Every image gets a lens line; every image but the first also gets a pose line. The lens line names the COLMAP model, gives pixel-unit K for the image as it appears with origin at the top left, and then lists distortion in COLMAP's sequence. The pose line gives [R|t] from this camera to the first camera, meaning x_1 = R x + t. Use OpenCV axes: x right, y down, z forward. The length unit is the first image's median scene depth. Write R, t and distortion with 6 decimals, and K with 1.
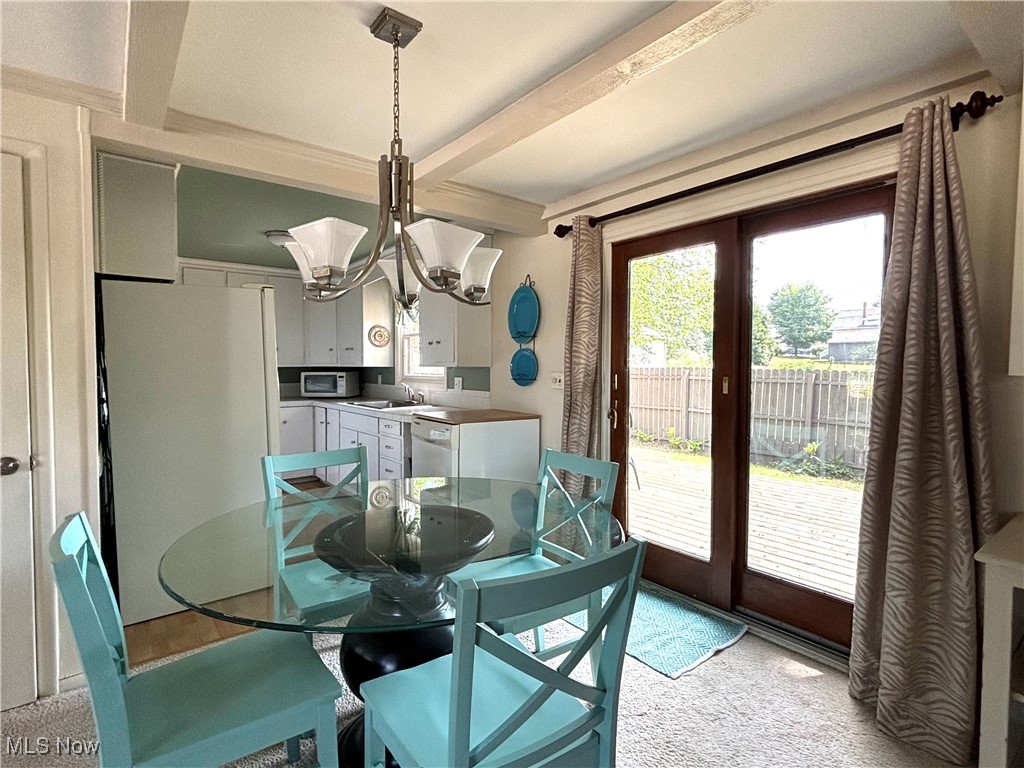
lens RADIAL K [[520.4, 0, 513.0], [0, 520.4, 384.2], [0, 0, 1]] dist [0.001607, 0.000027]
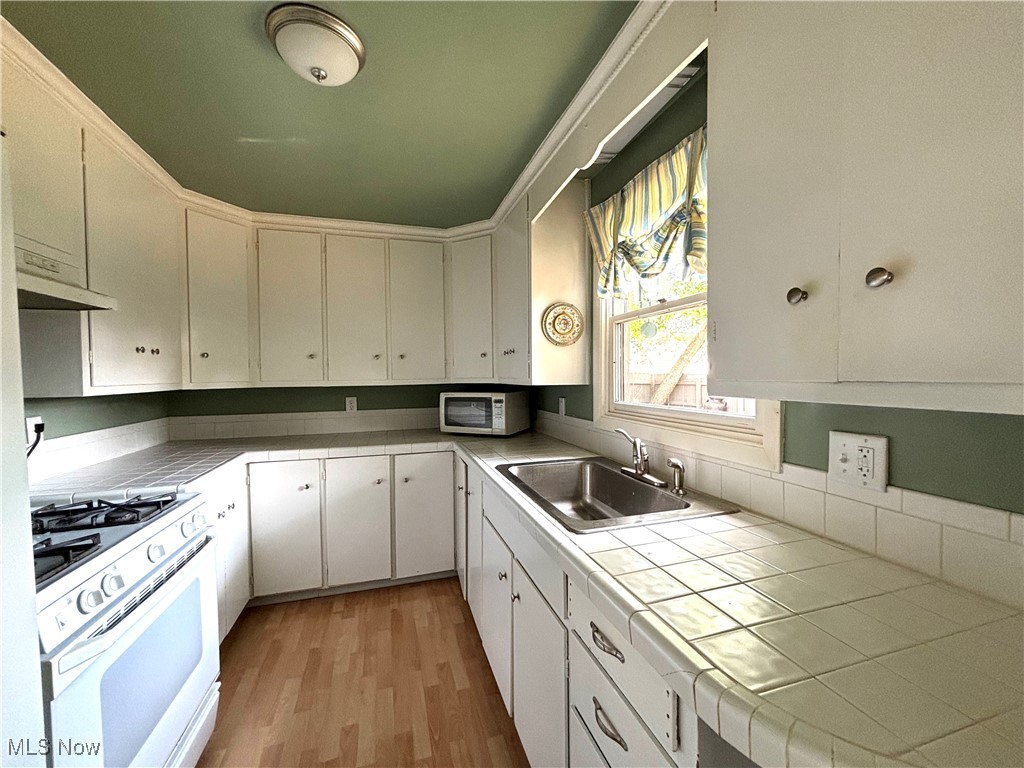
lens RADIAL K [[413.8, 0, 514.0], [0, 413.8, 383.1], [0, 0, 1]] dist [-0.000639, -0.000024]
pose [[0.934109, -0.005330, -0.356949, -0.156576], [0.000268, 0.999899, -0.014227, -0.029201], [0.356989, 0.013194, 0.934015, 0.605203]]
